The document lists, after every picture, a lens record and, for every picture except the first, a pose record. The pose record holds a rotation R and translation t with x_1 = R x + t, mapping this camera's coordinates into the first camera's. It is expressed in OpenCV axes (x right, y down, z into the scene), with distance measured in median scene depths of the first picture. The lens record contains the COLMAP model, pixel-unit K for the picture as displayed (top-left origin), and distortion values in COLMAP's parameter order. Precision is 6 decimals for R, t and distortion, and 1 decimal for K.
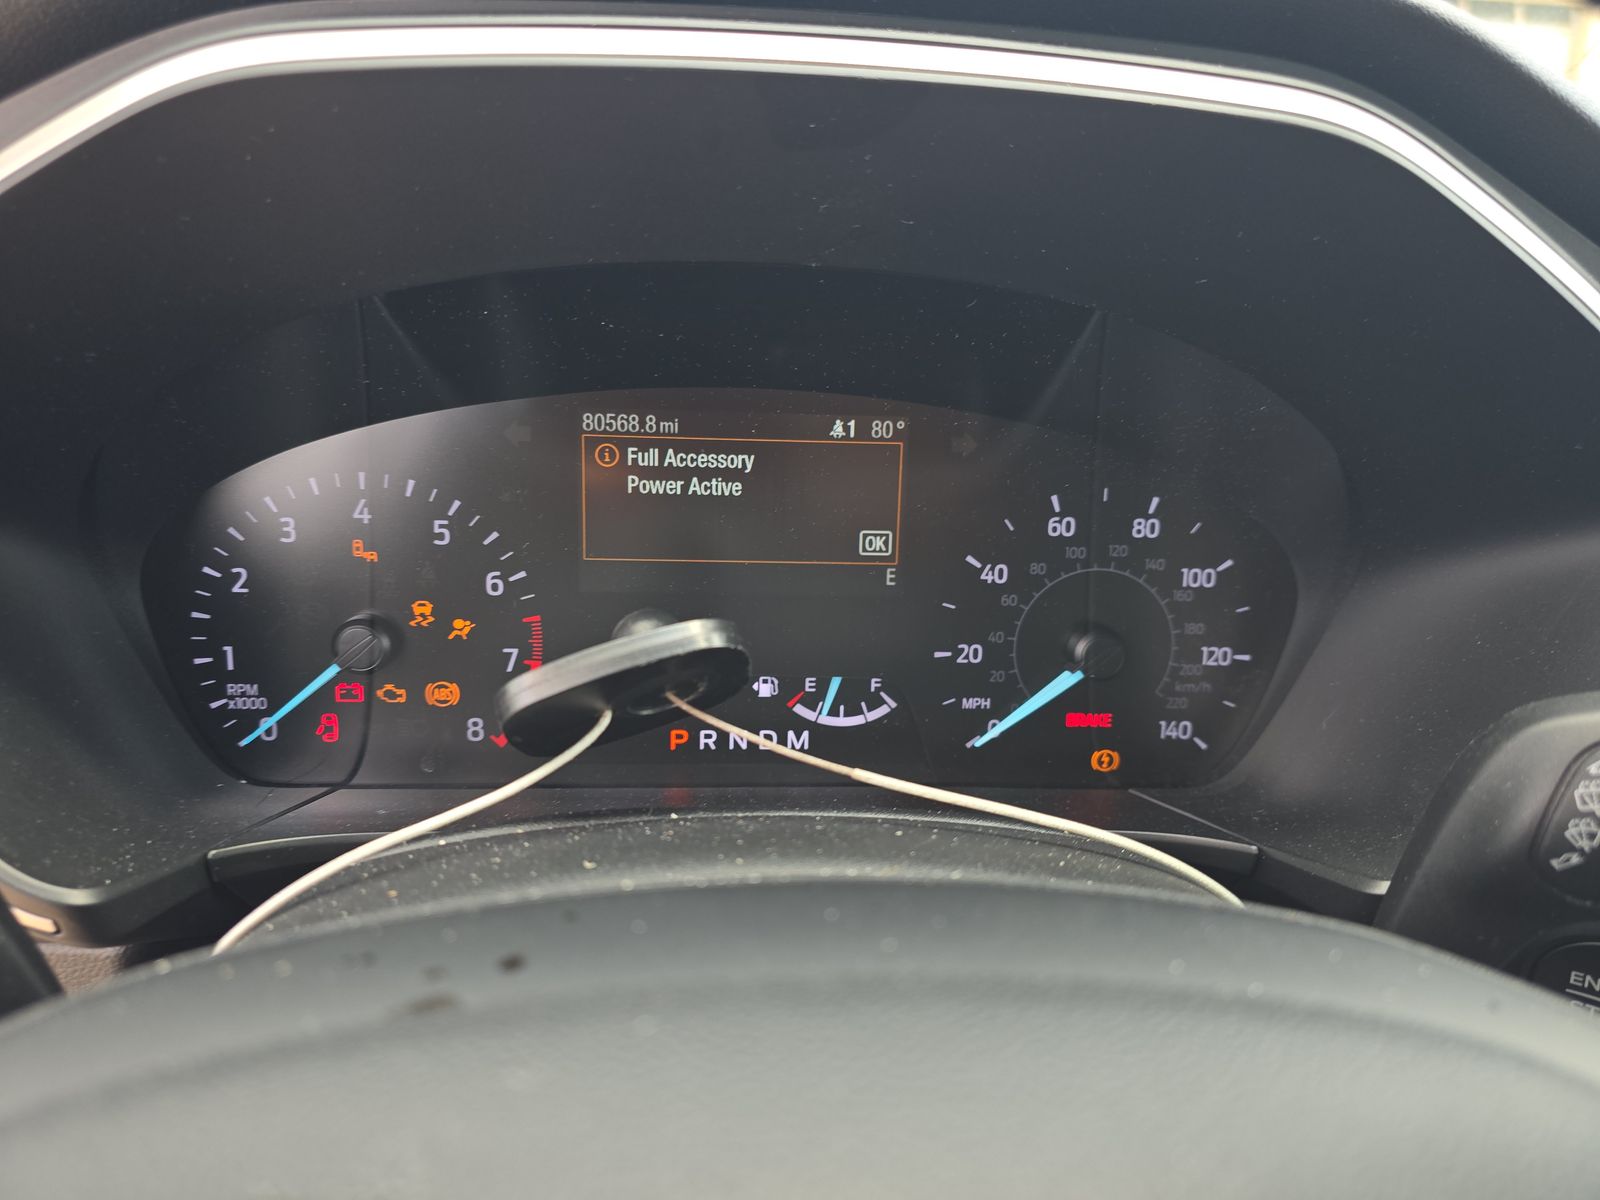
lens RADIAL K [[1068.2, 0, 800.0], [0, 1068.2, 600.0], [0, 0, 1]] dist [0.006109, 0.001295]
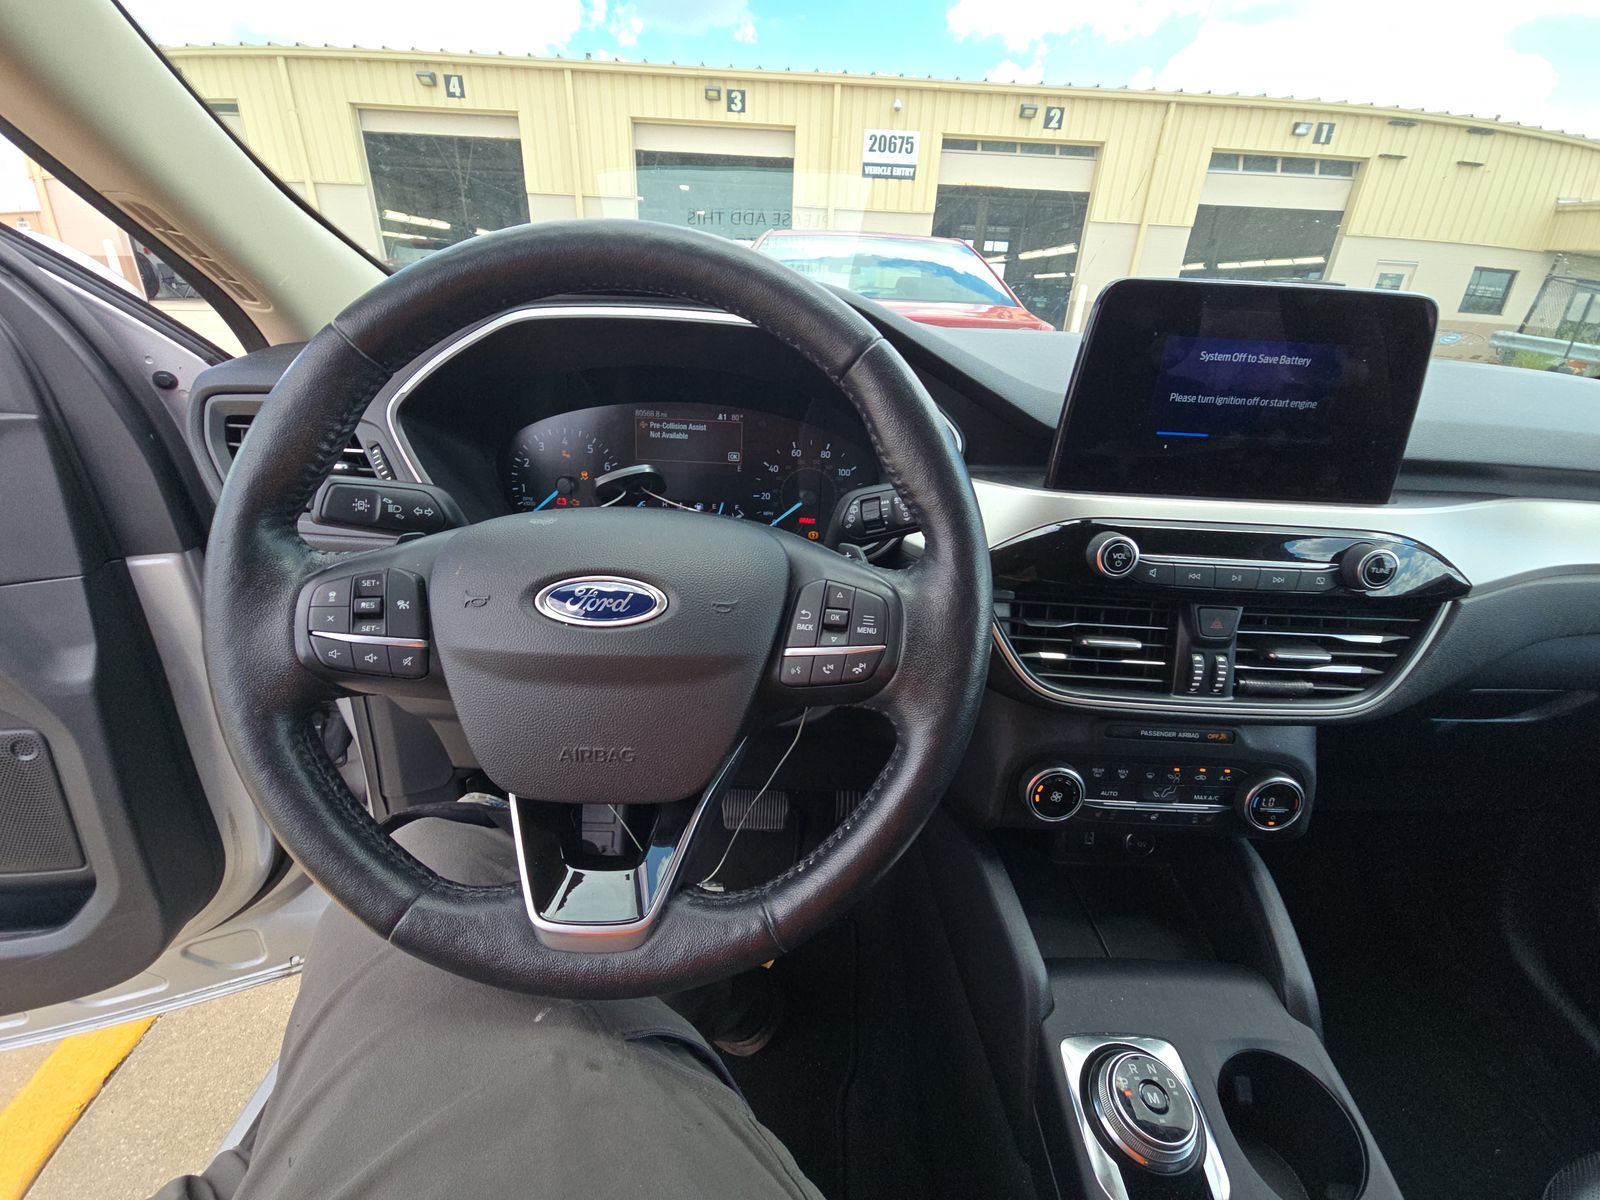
lens RADIAL K [[645.1, 0, 797.7], [0, 645.1, 592.1], [0, 0, 1]] dist [-0.002238, 0.000031]
pose [[0.997103, 0.042274, -0.063232, 0.388538], [-0.036223, 0.994917, 0.093963, 0.150358], [0.066883, -0.091400, 0.993566, -0.828281]]
